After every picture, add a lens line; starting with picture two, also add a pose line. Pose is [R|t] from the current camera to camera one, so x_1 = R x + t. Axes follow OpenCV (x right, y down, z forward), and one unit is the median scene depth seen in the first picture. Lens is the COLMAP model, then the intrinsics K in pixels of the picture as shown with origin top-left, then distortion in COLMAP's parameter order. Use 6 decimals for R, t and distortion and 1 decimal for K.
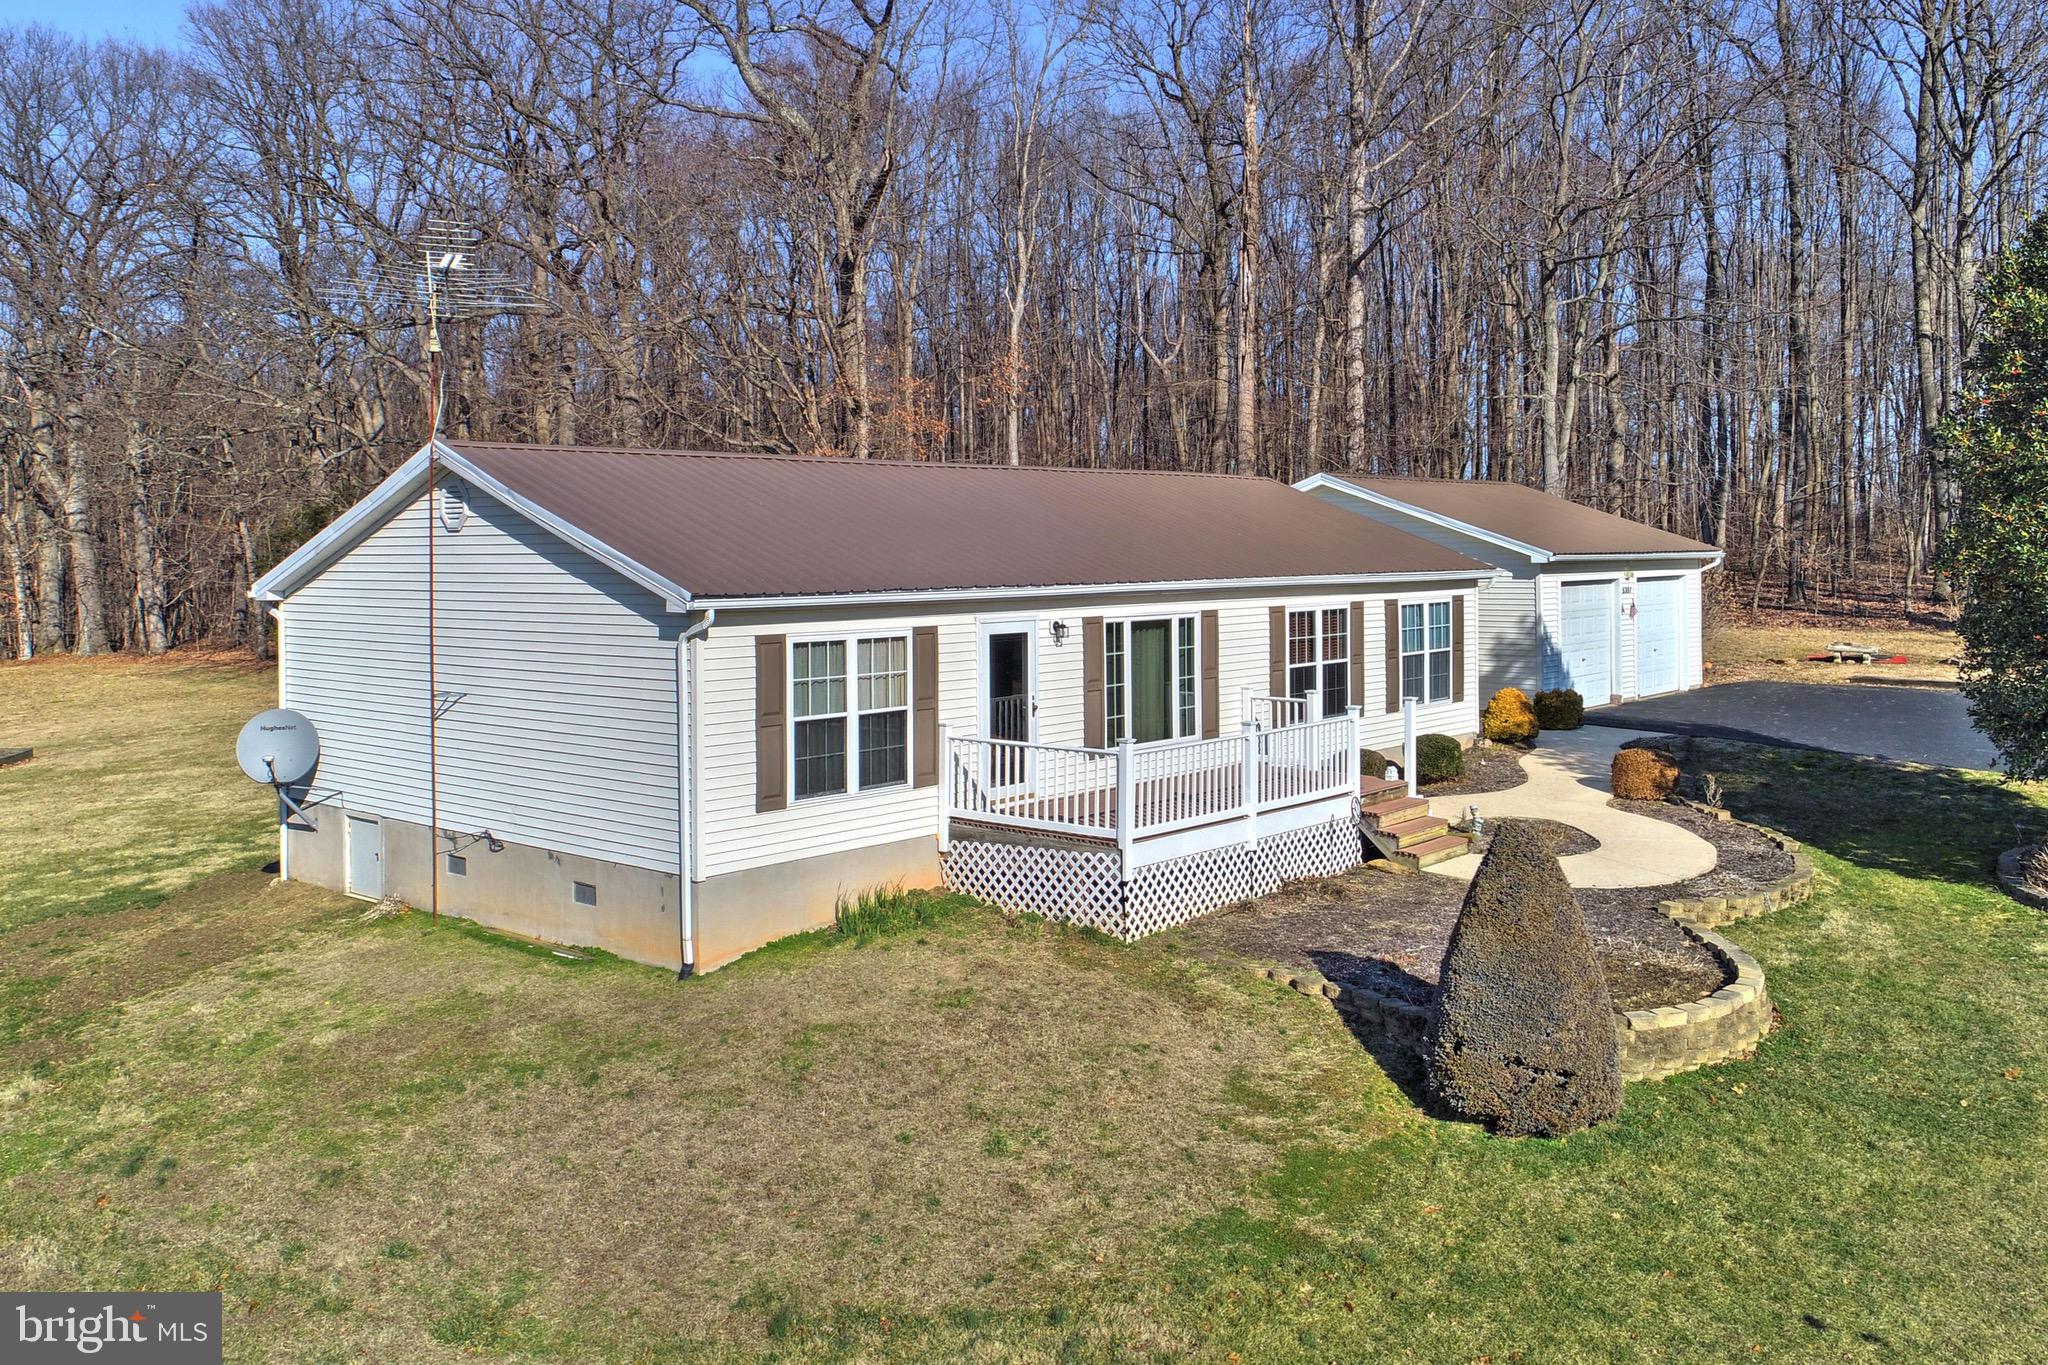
lens RADIAL K [[1629.8, 0, 1018.9], [0, 1629.8, 665.8], [0, 0, 1]] dist [0.003950, 0.002073]
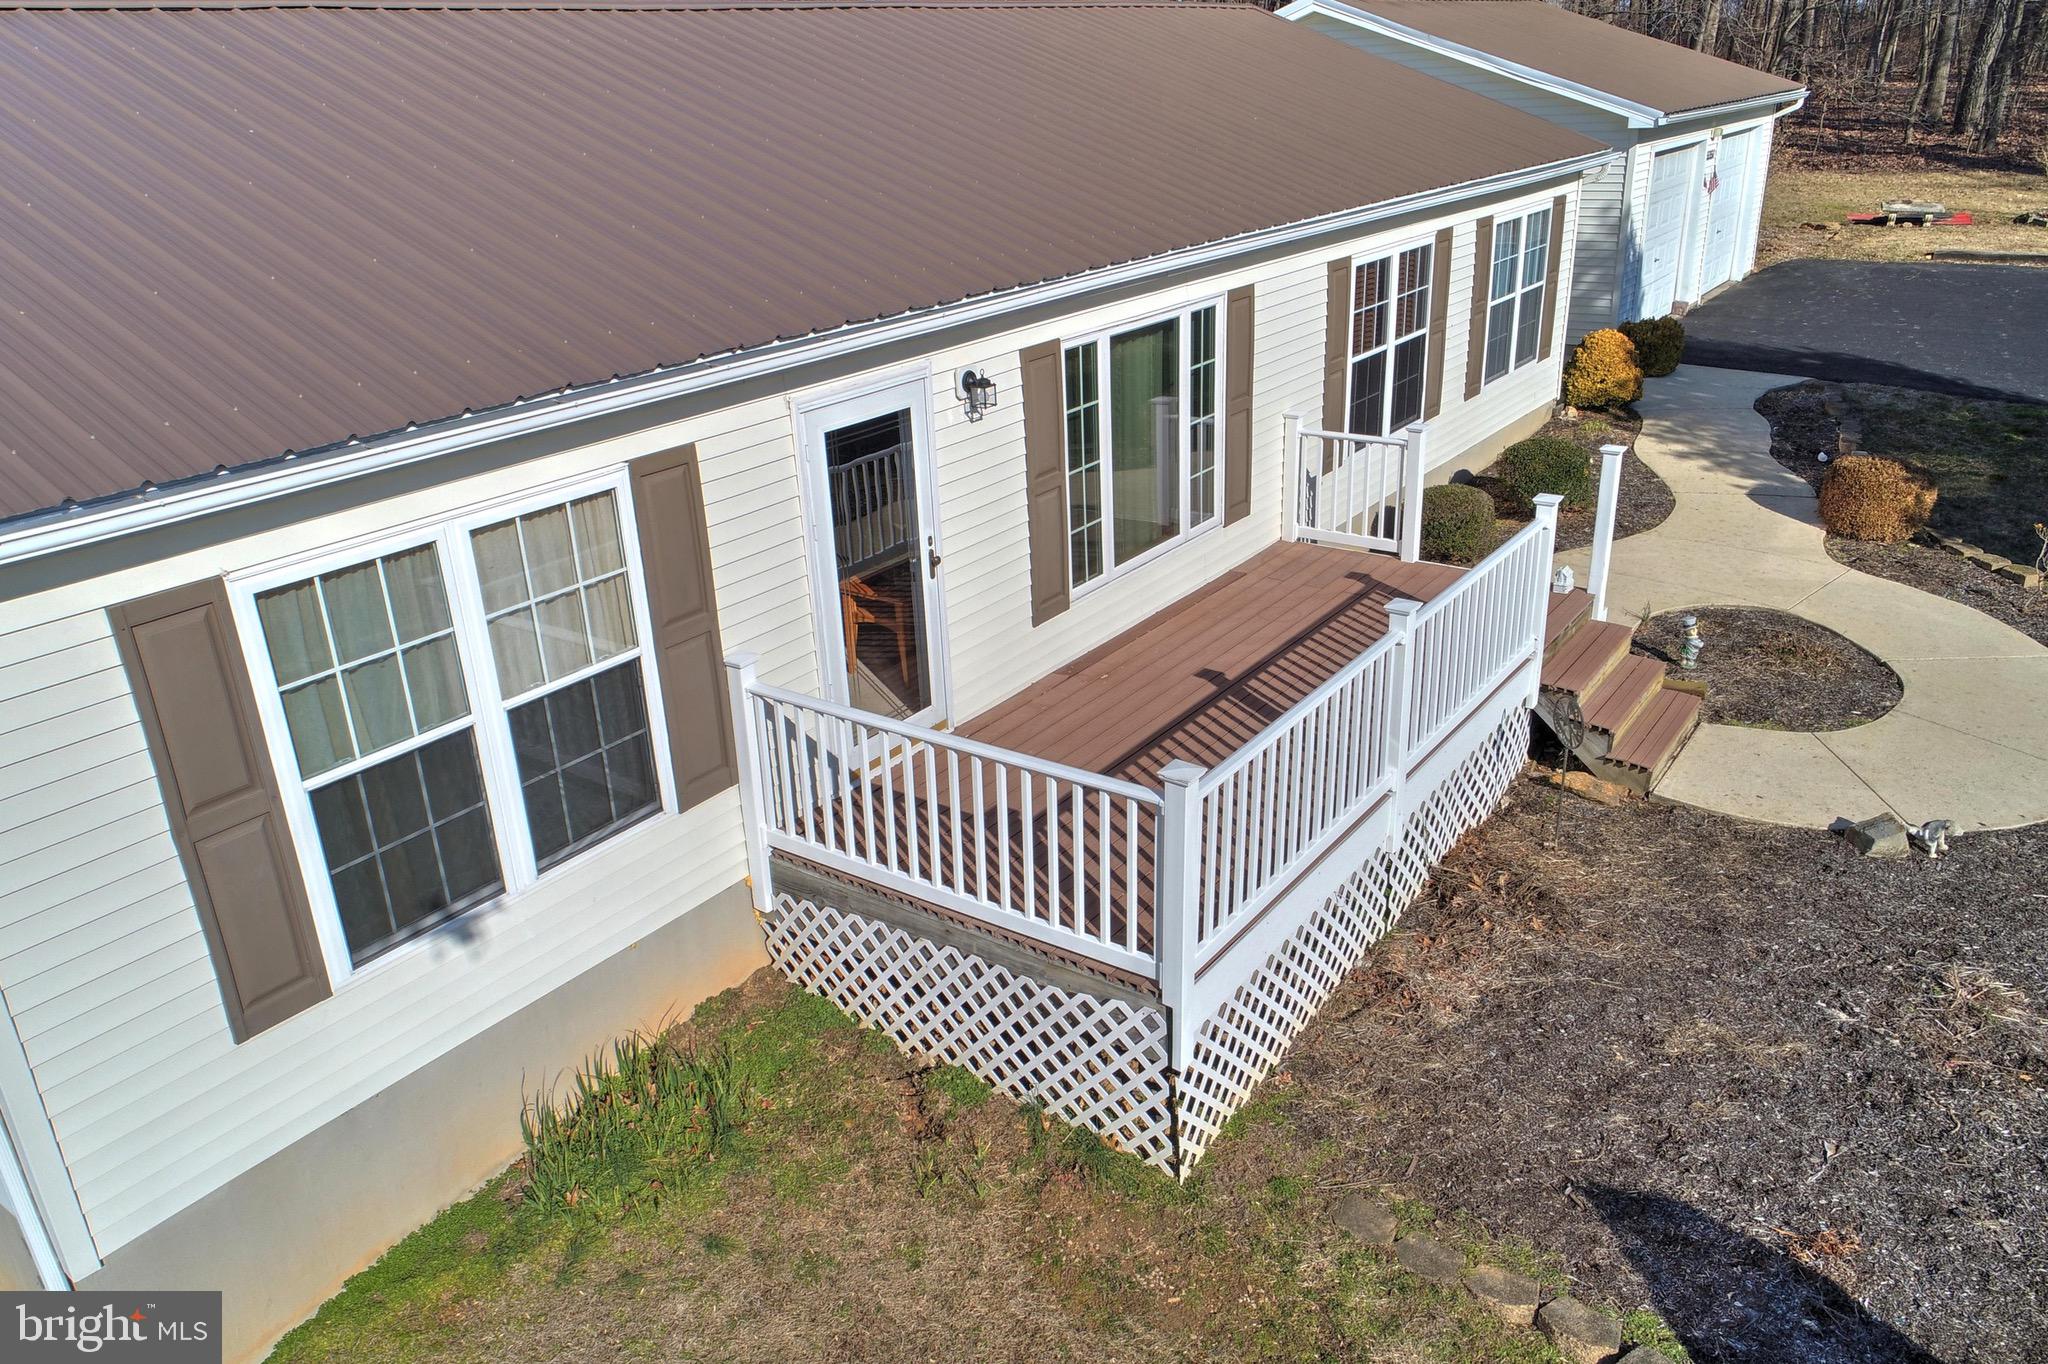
lens RADIAL K [[1429.9, 0, 1020.7], [0, 1429.9, 684.9], [0, 0, 1]] dist [0.003985, -0.008061]
pose [[0.995600, -0.065962, 0.066549, 0.004238], [0.040674, 0.944066, 0.327239, -0.072762], [-0.084411, -0.323092, 0.942595, 0.553515]]
